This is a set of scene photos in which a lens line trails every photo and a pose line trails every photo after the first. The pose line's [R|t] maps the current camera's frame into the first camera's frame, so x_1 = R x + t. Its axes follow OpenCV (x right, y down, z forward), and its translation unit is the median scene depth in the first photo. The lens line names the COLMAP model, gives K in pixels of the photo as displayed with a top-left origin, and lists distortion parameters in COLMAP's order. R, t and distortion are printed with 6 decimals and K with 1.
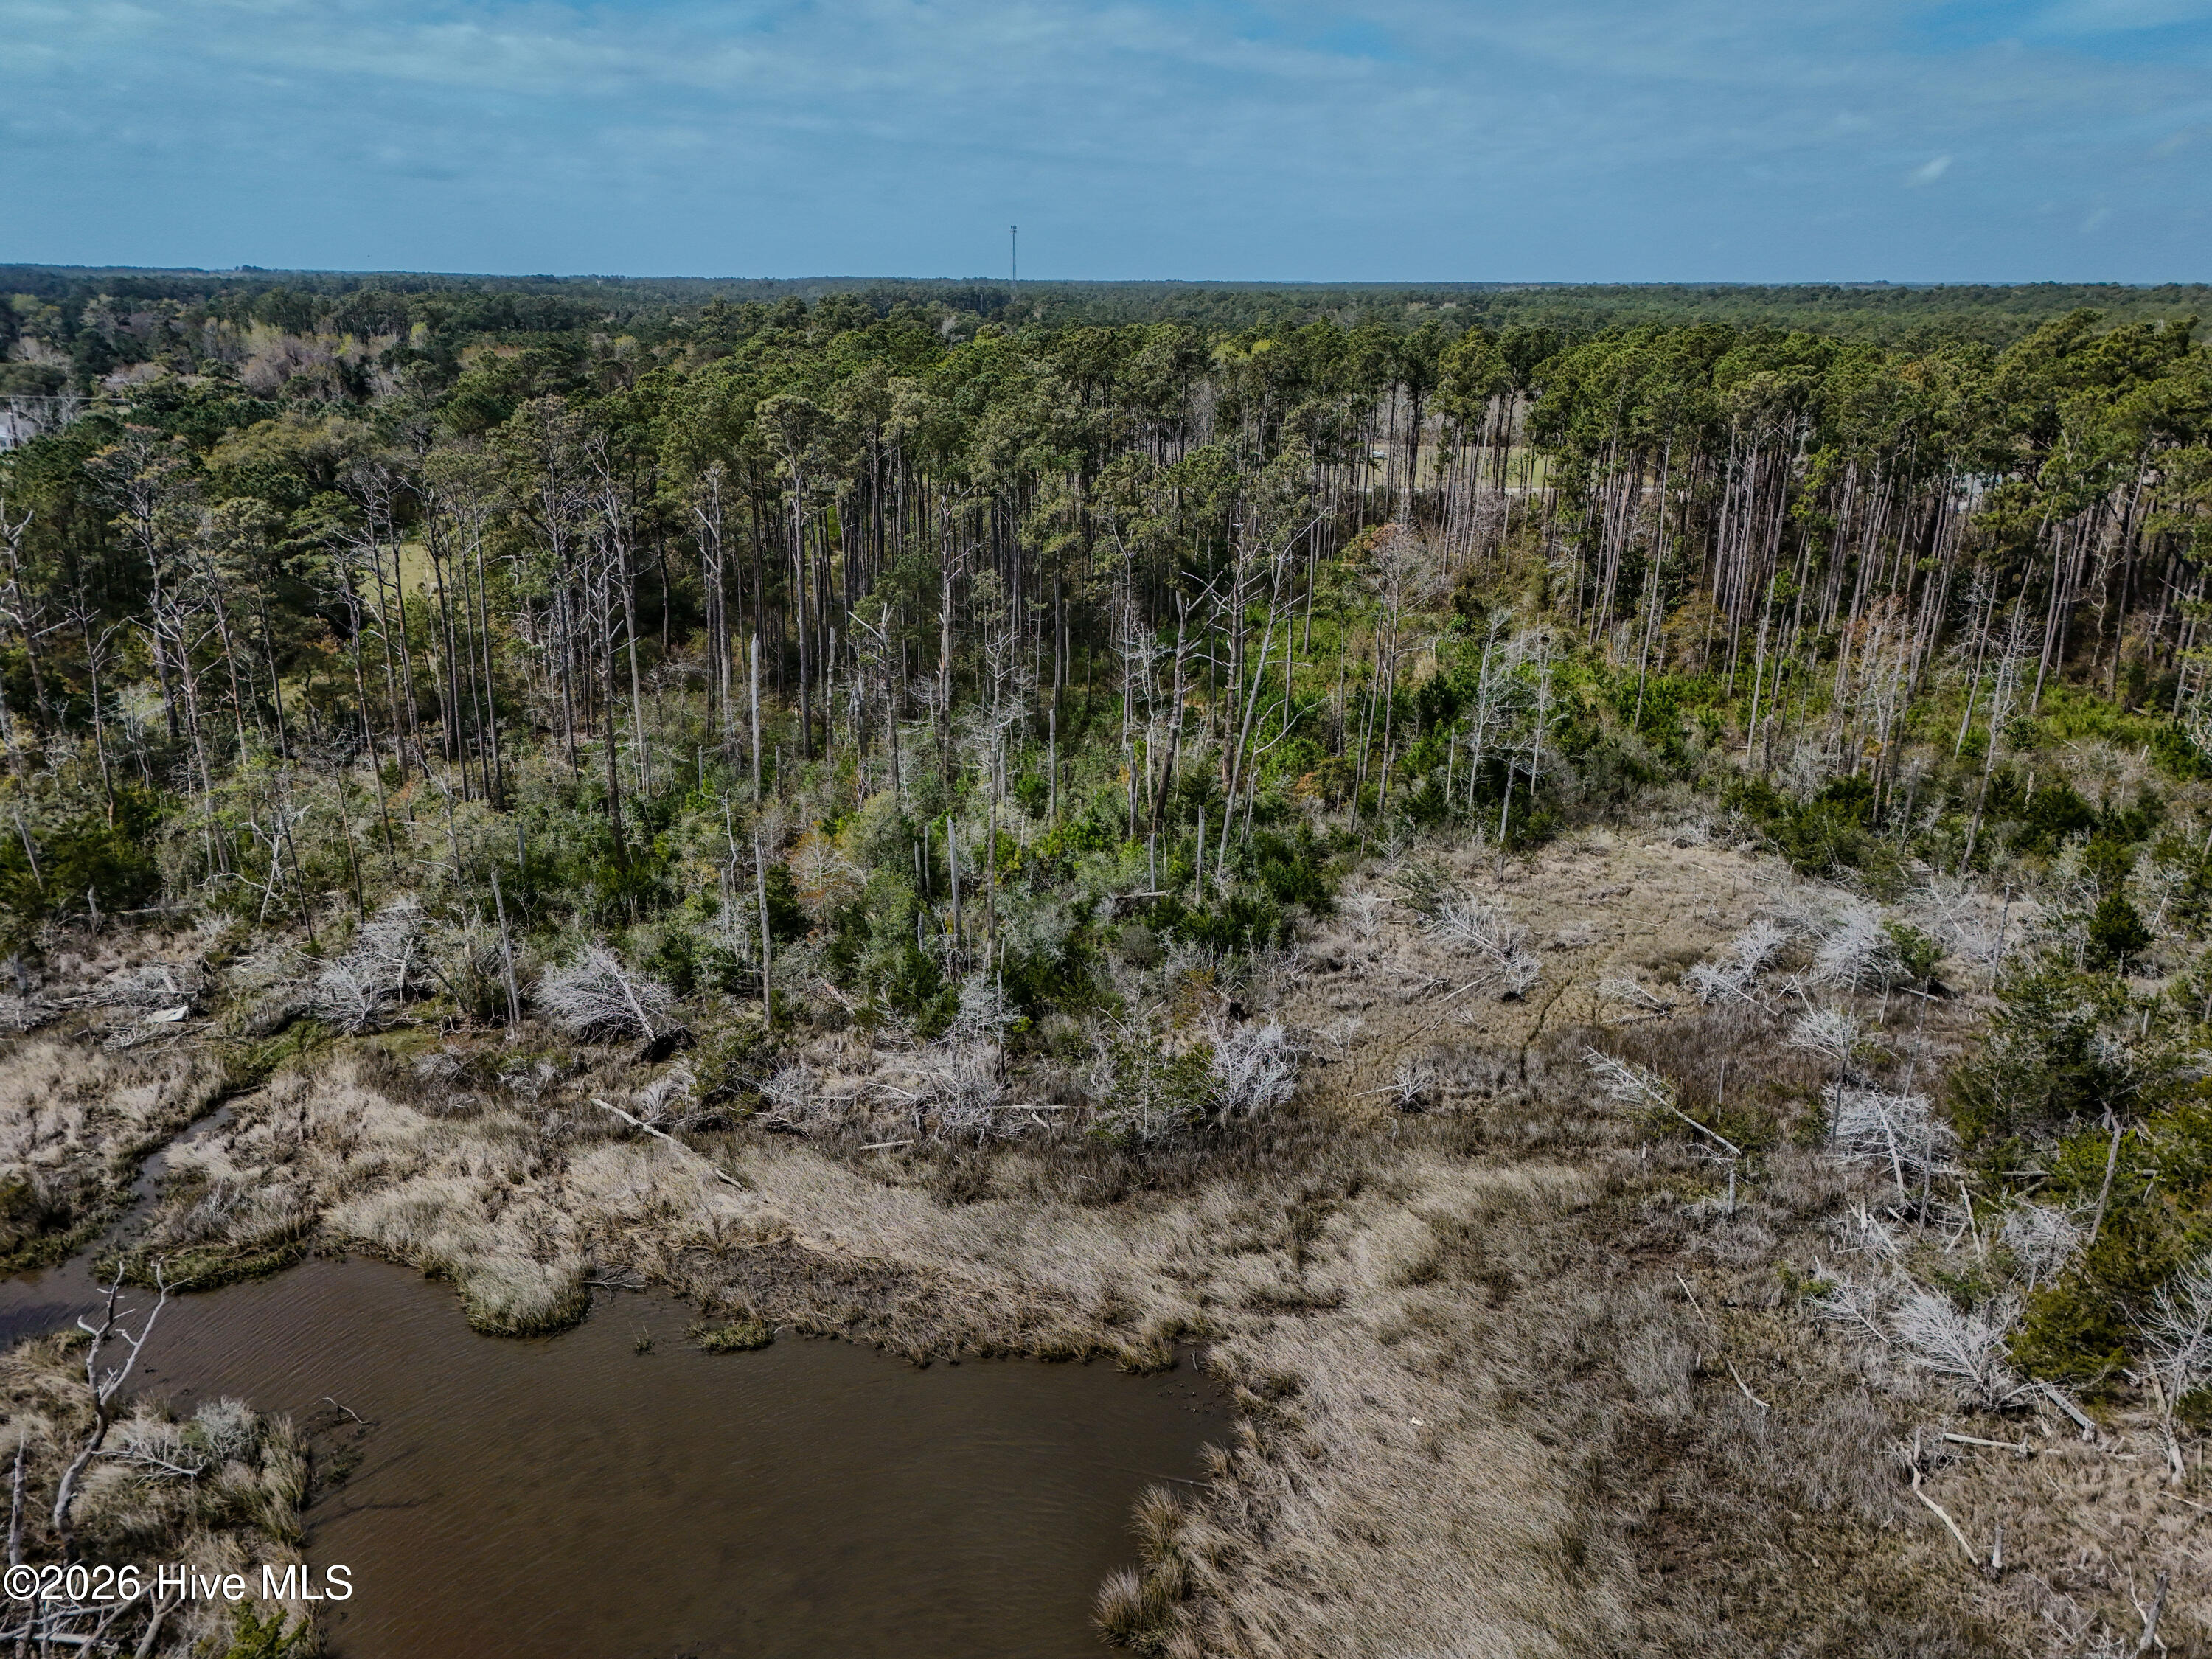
lens RADIAL K [[1619.7, 0, 1110.9], [0, 1619.7, 831.1], [0, 0, 1]] dist [0.078292, -0.070121]
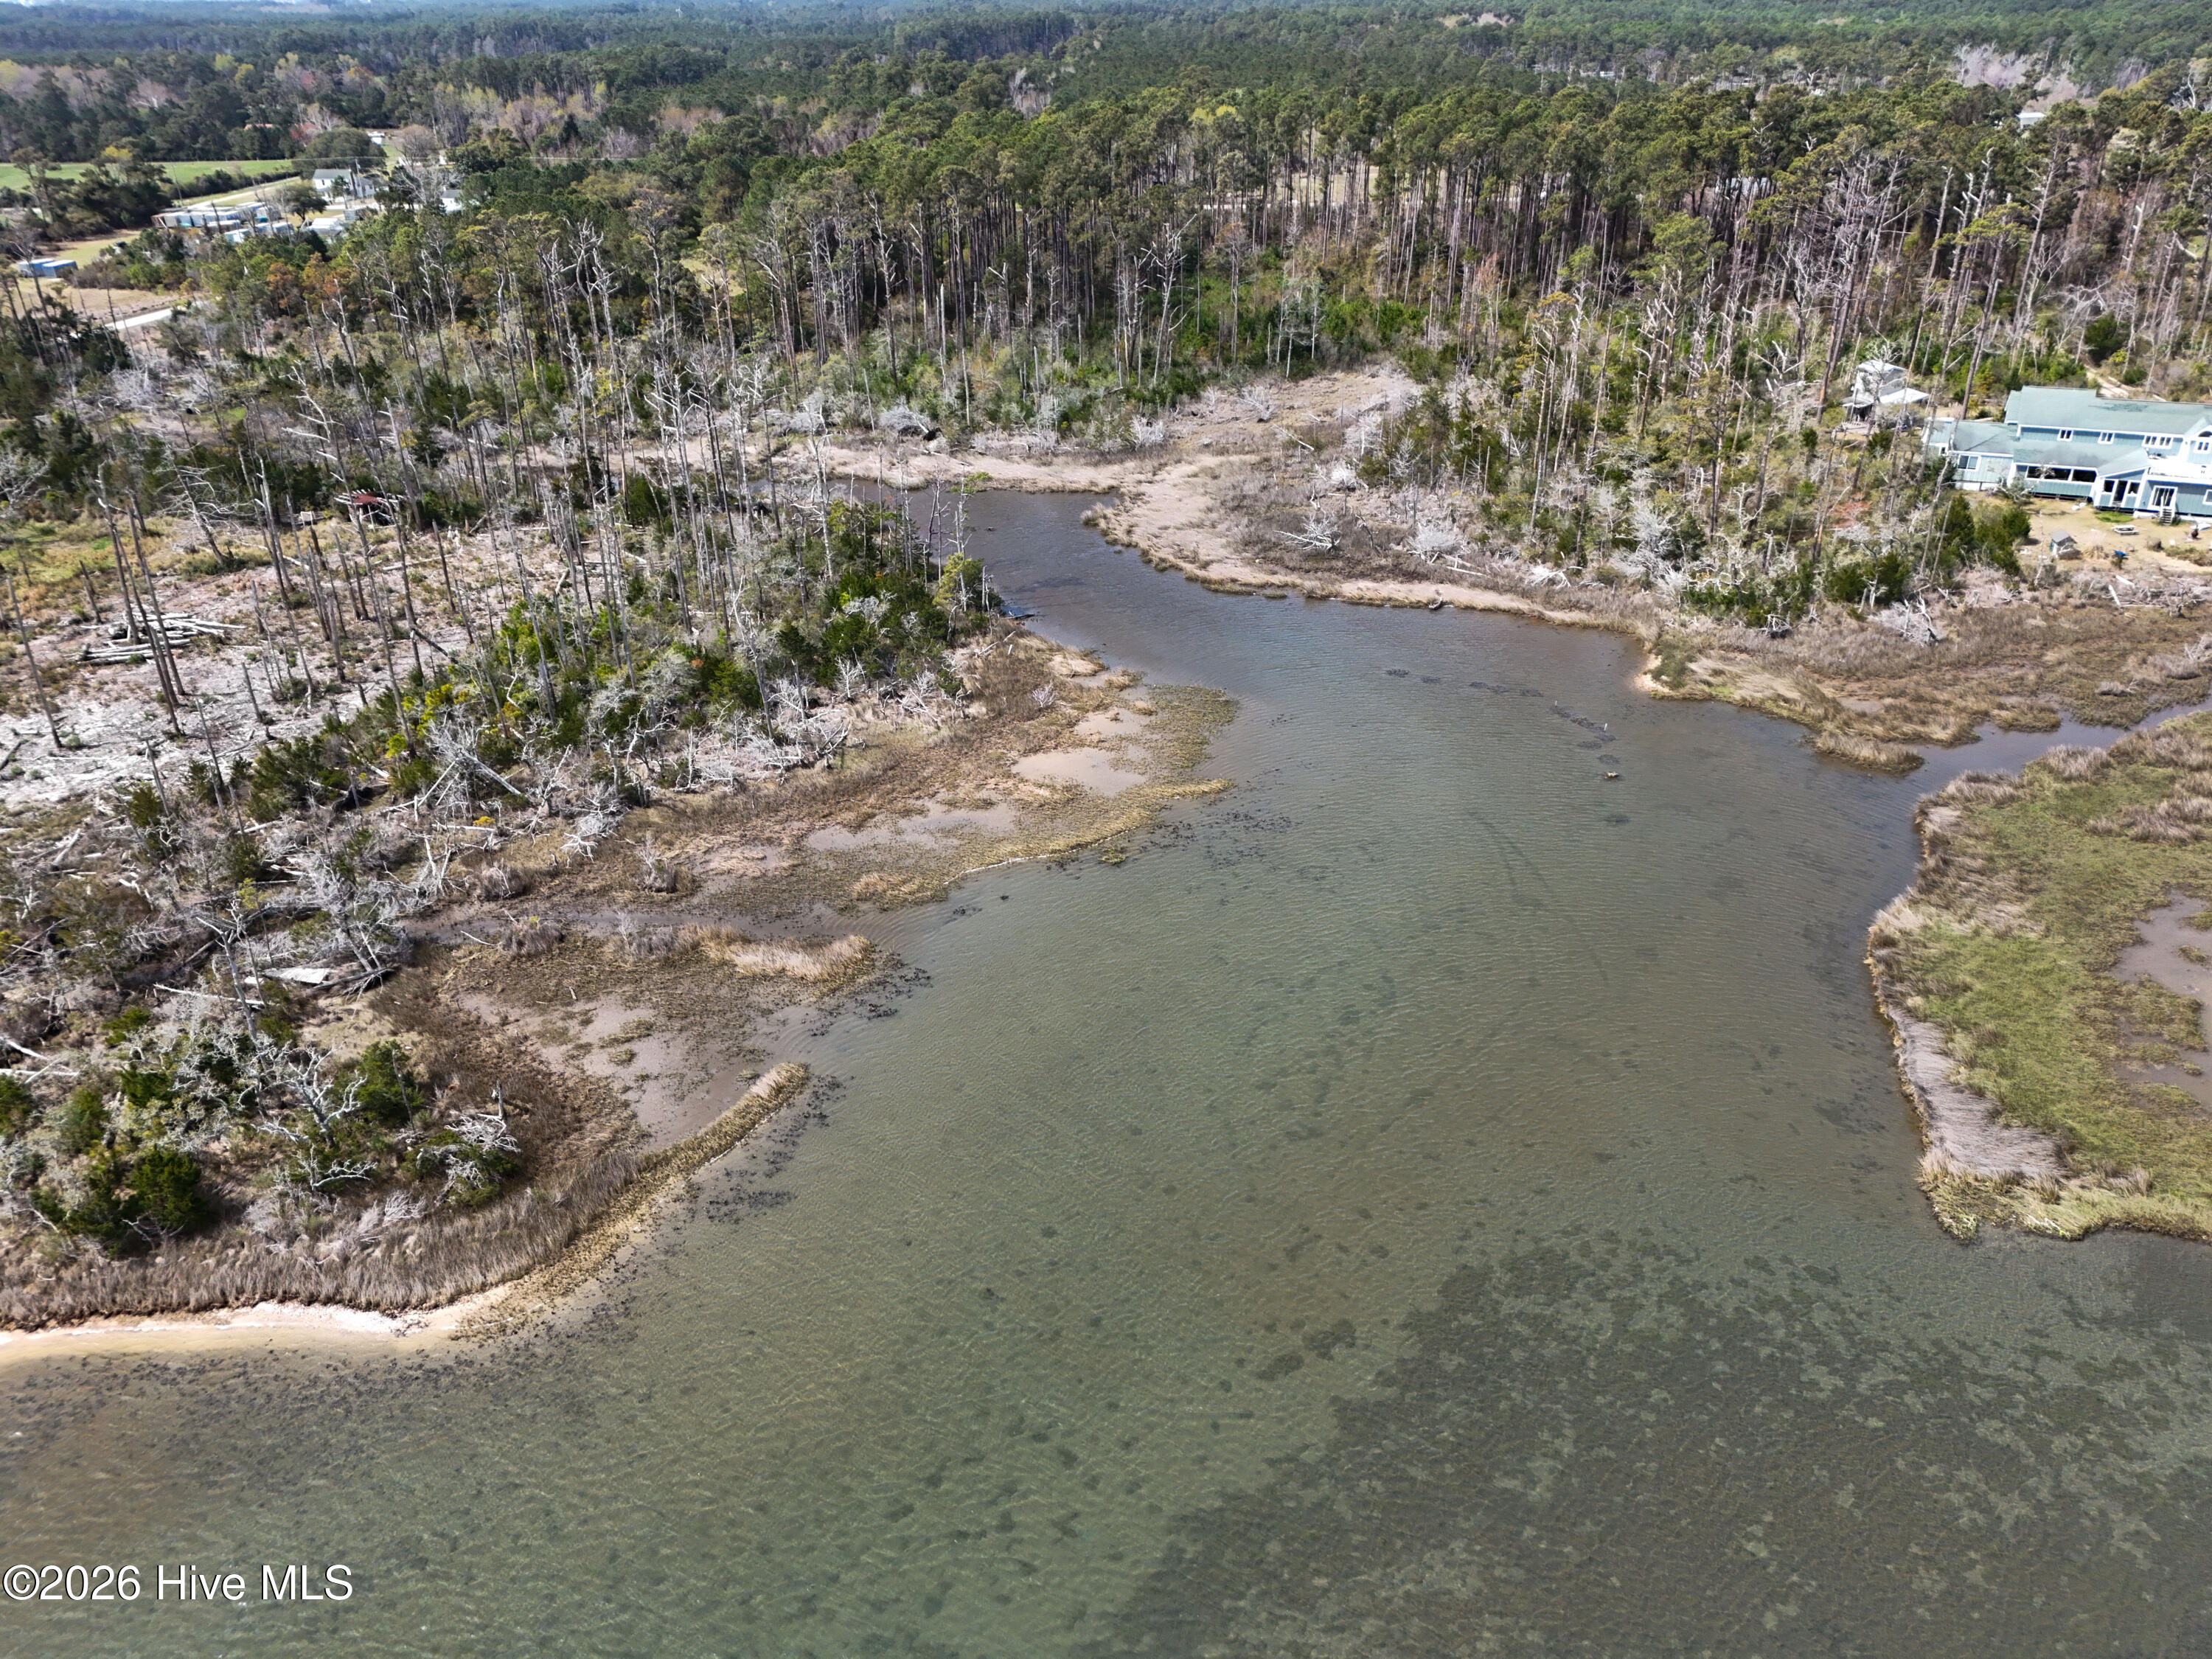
lens RADIAL K [[1619.7, 0, 1110.9], [0, 1619.7, 831.1], [0, 0, 1]] dist [0.078292, -0.070121]
pose [[0.998863, -0.005172, -0.047400, 0.163154], [0.012495, 0.987752, 0.155529, 0.414750], [0.046015, -0.155944, 0.986693, -1.969742]]
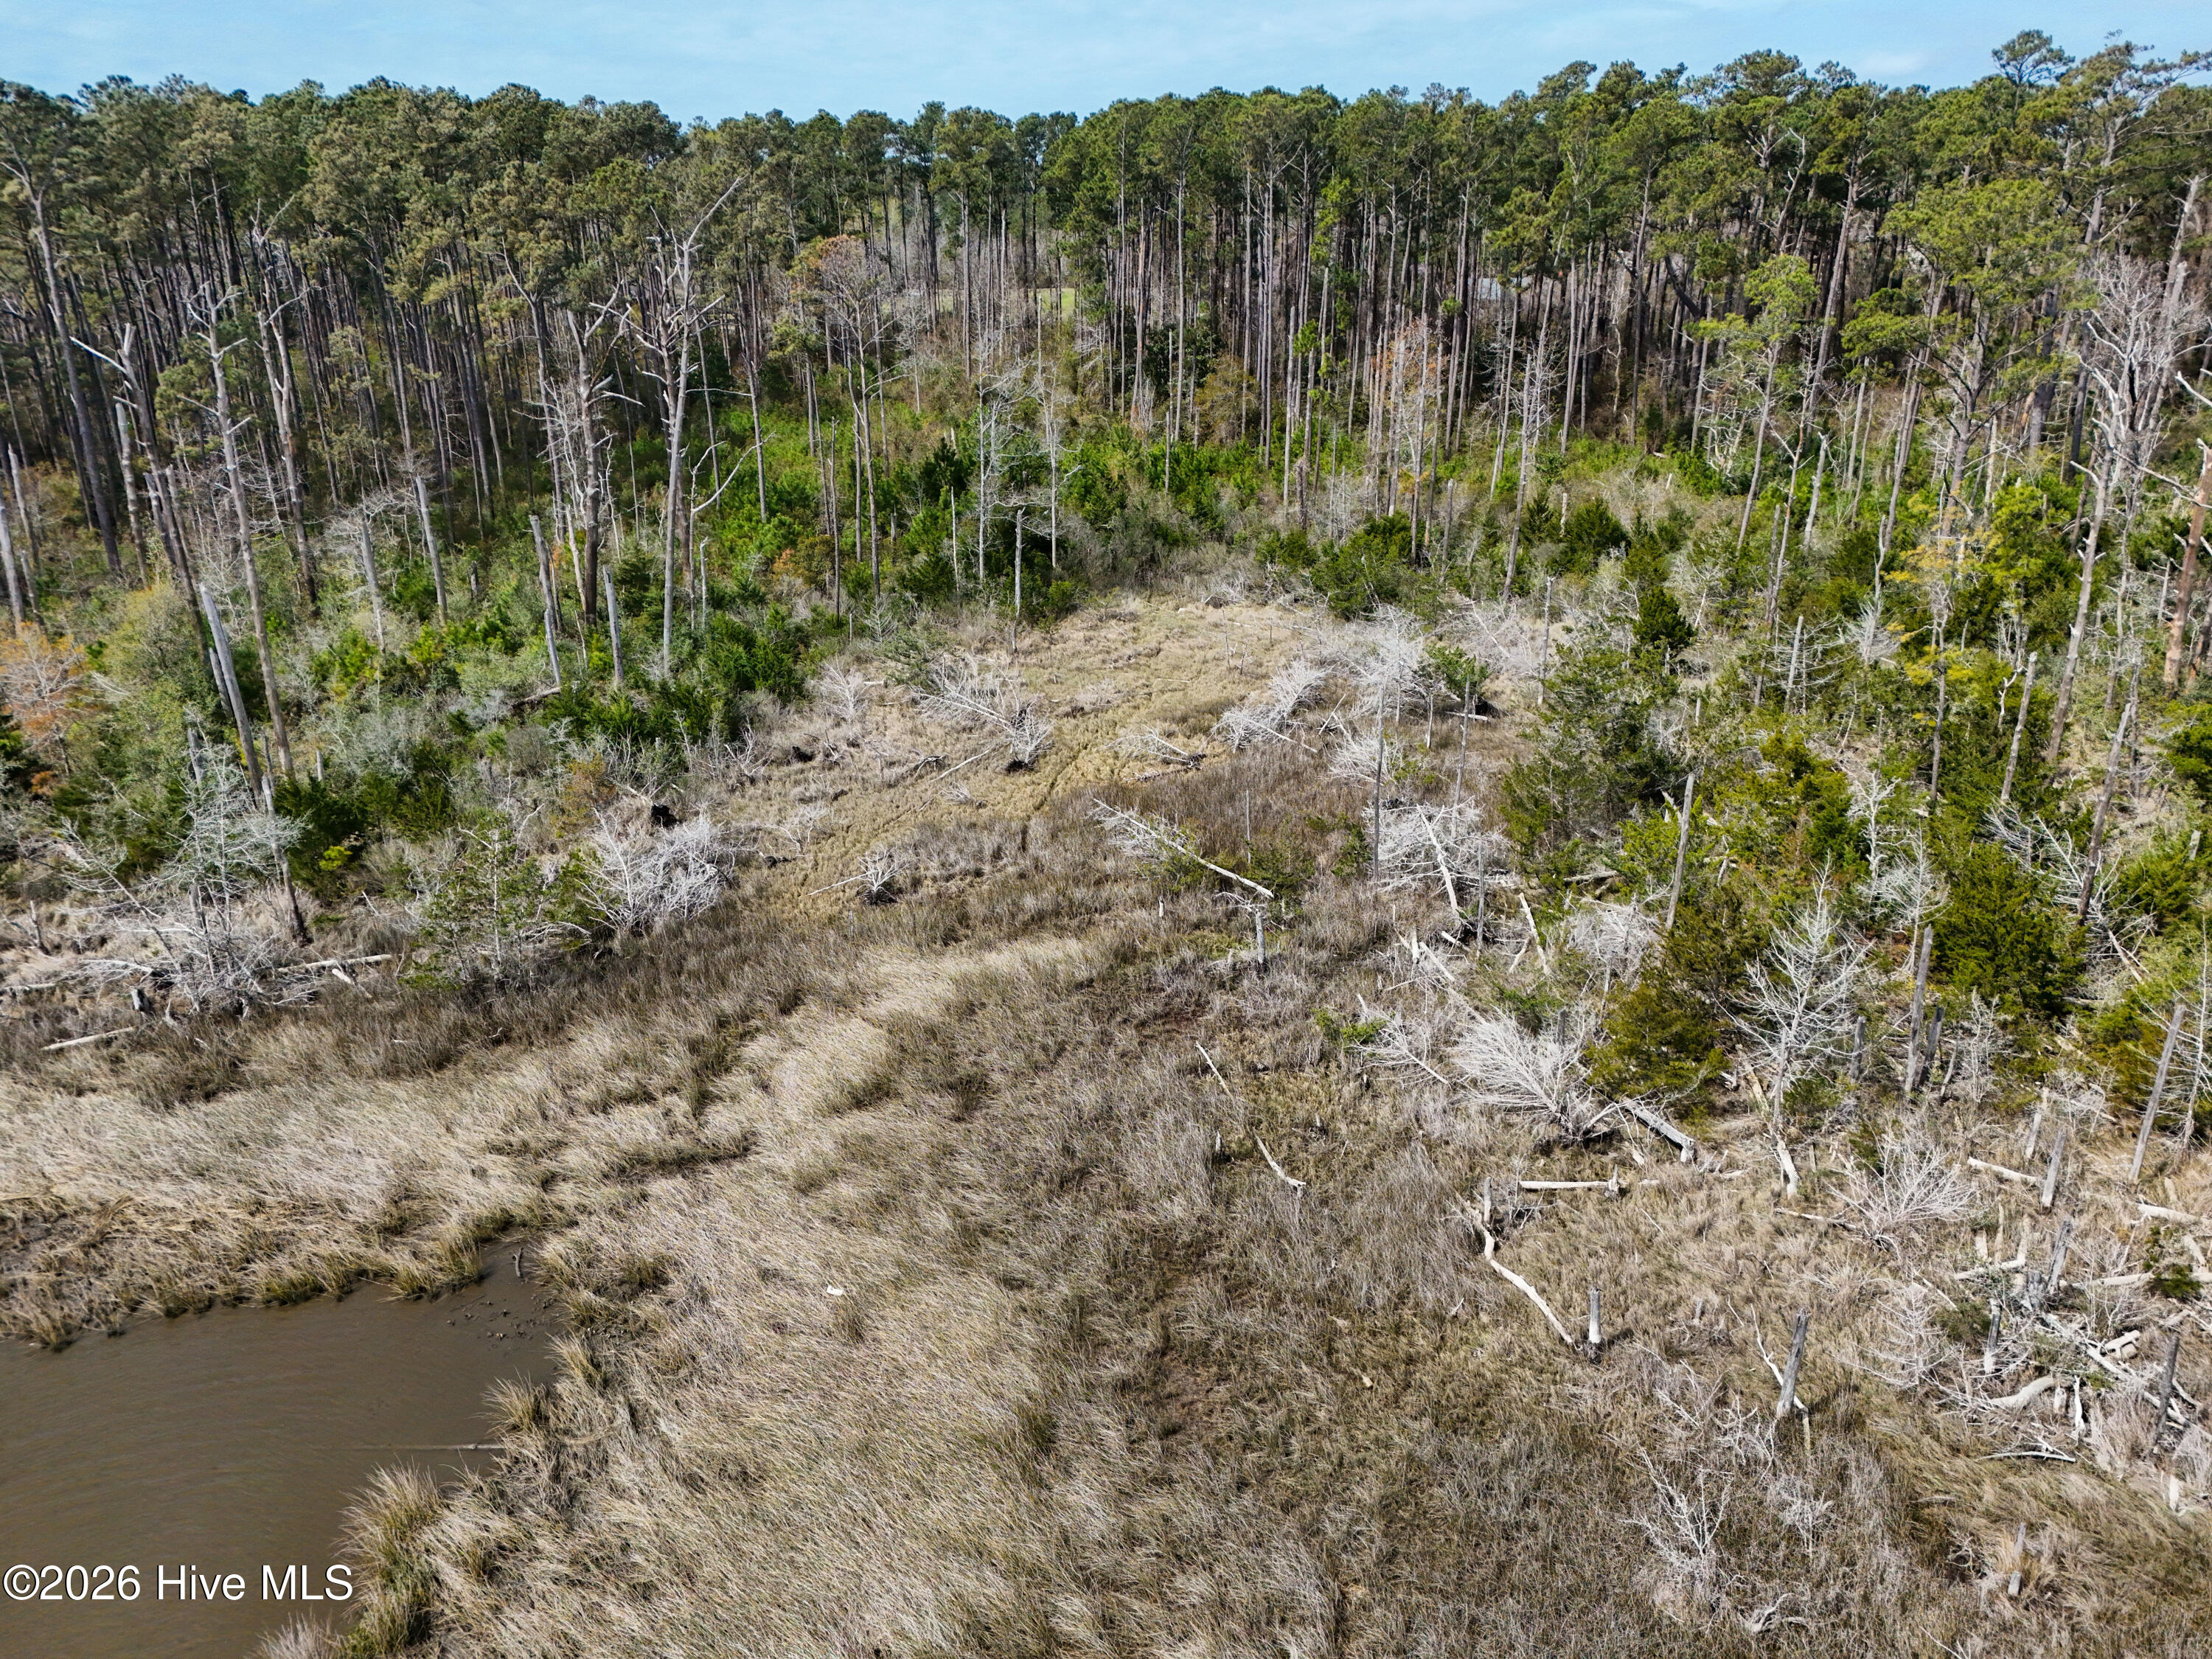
lens RADIAL K [[1619.7, 0, 1110.9], [0, 1619.7, 831.1], [0, 0, 1]] dist [0.078292, -0.070121]
pose [[0.968259, -0.108004, 0.225410, 0.131255], [0.095072, 0.993180, 0.067491, 0.104594], [-0.231162, -0.043918, 0.971924, 0.246026]]
